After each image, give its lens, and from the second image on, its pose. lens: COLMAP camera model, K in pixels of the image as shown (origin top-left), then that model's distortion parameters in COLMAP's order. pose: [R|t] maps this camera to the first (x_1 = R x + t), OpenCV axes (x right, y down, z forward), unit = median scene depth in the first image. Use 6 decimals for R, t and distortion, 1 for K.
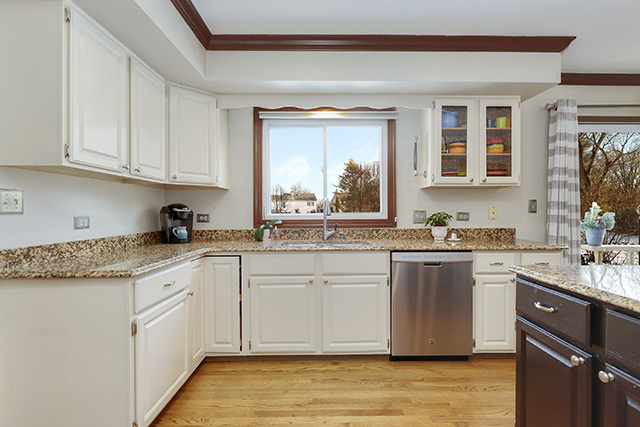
lens RADIAL K [[297.4, 0, 323.4], [0, 297.4, 216.3], [0, 0, 1]] dist [-0.015190, -0.000247]
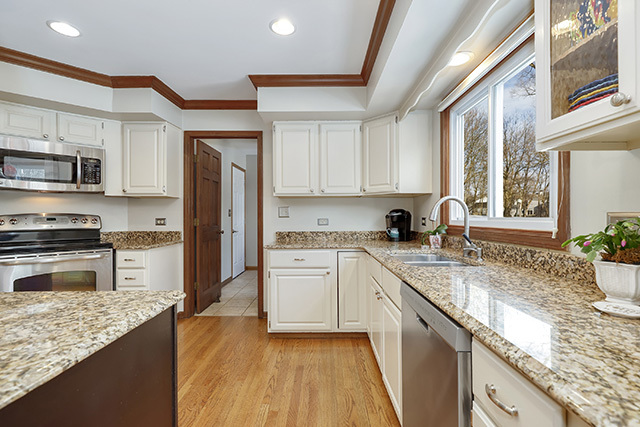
lens RADIAL K [[303.4, 0, 323.0], [0, 303.4, 213.4], [0, 0, 1]] dist [0.001887, 0.000015]
pose [[0.004907, -0.005932, -0.999970, 0.726254], [-0.009160, 0.999940, -0.005977, -0.013401], [0.999946, 0.009189, 0.004852, 0.681408]]
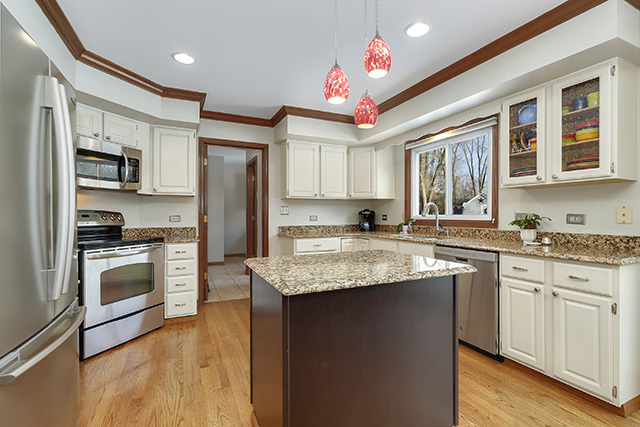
lens RADIAL K [[303.4, 0, 323.0], [0, 303.4, 213.4], [0, 0, 1]] dist [0.001887, 0.000015]
pose [[0.431506, -0.001371, -0.902109, 0.985513], [-0.010971, 0.999917, -0.006768, -0.001586], [0.902044, 0.012818, 0.431455, 0.006227]]
